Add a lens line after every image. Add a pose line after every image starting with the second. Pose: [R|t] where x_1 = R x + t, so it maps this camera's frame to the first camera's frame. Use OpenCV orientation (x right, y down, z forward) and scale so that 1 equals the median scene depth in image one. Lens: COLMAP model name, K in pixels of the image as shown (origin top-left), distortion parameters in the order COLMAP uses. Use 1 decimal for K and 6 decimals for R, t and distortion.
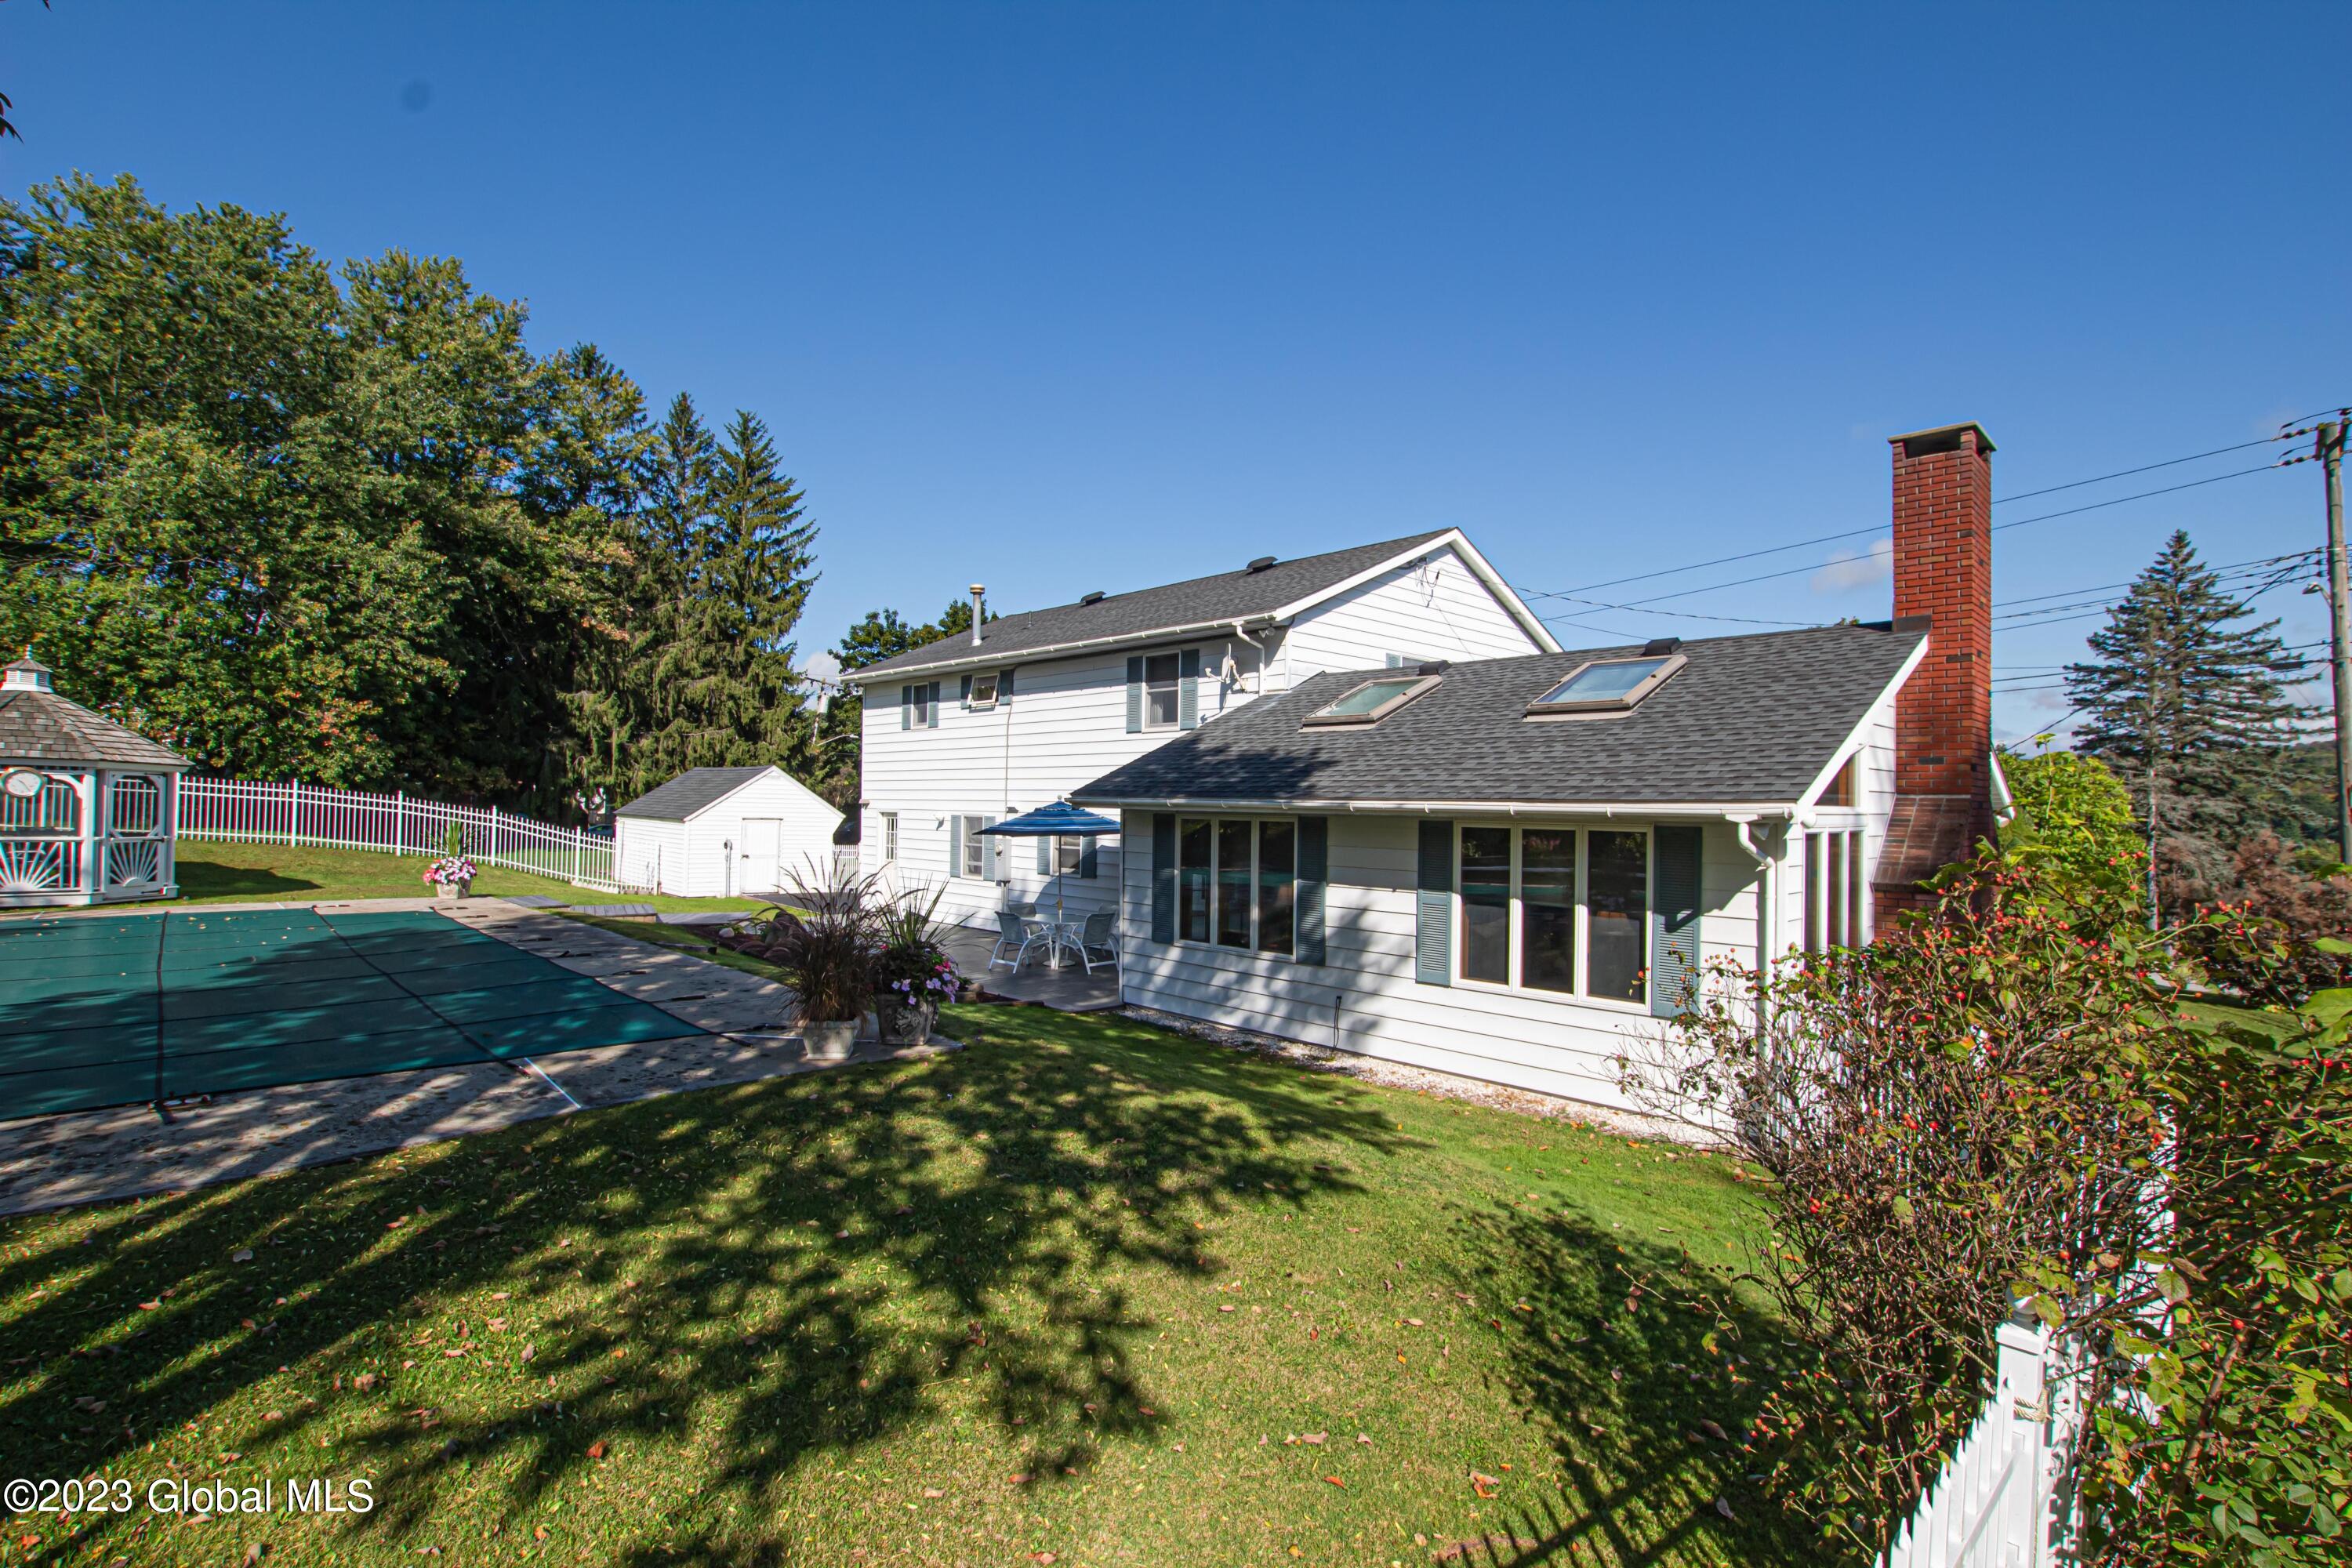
lens RADIAL K [[1097.1, 0, 1174.9], [0, 1097.1, 783.0], [0, 0, 1]] dist [-0.032312, 0.004577]
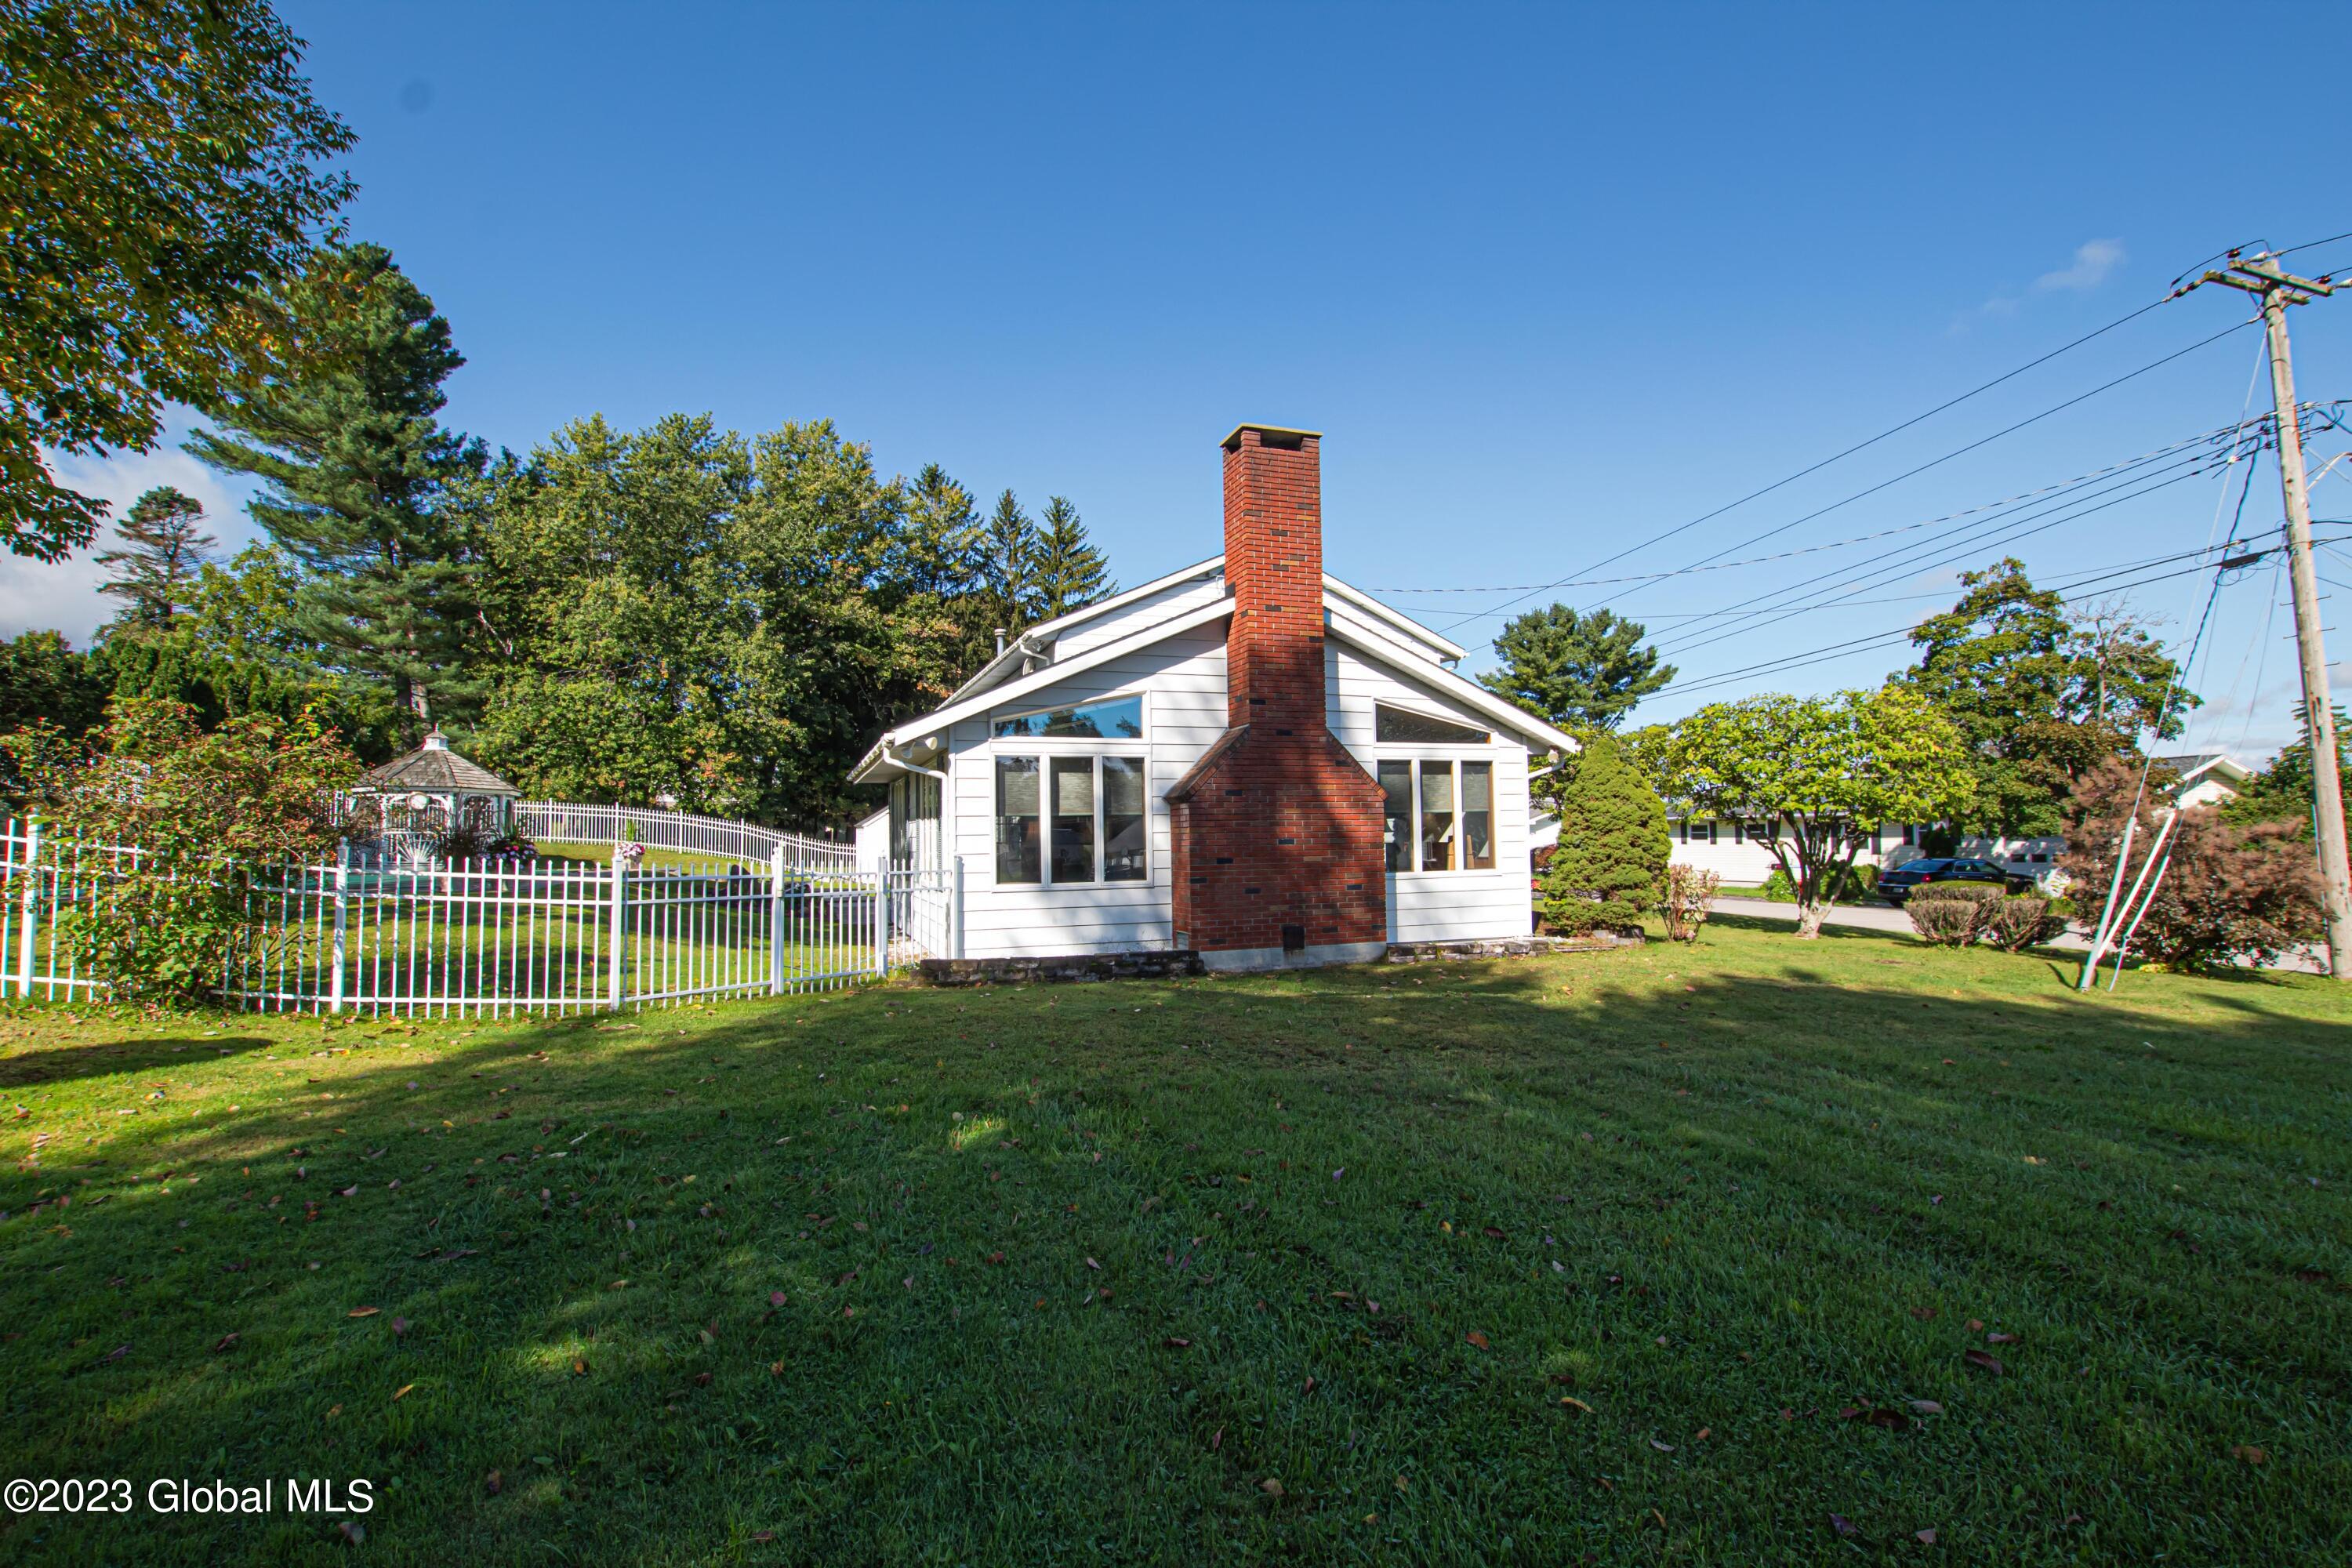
lens RADIAL K [[1097.1, 0, 1177.2], [0, 1097.1, 782.1], [0, 0, 1]] dist [-0.032312, 0.004577]
pose [[0.911005, -0.047563, -0.409644, 0.264012], [0.034338, 0.998626, -0.039585, 0.027572], [0.410964, 0.021995, 0.911386, -0.037269]]
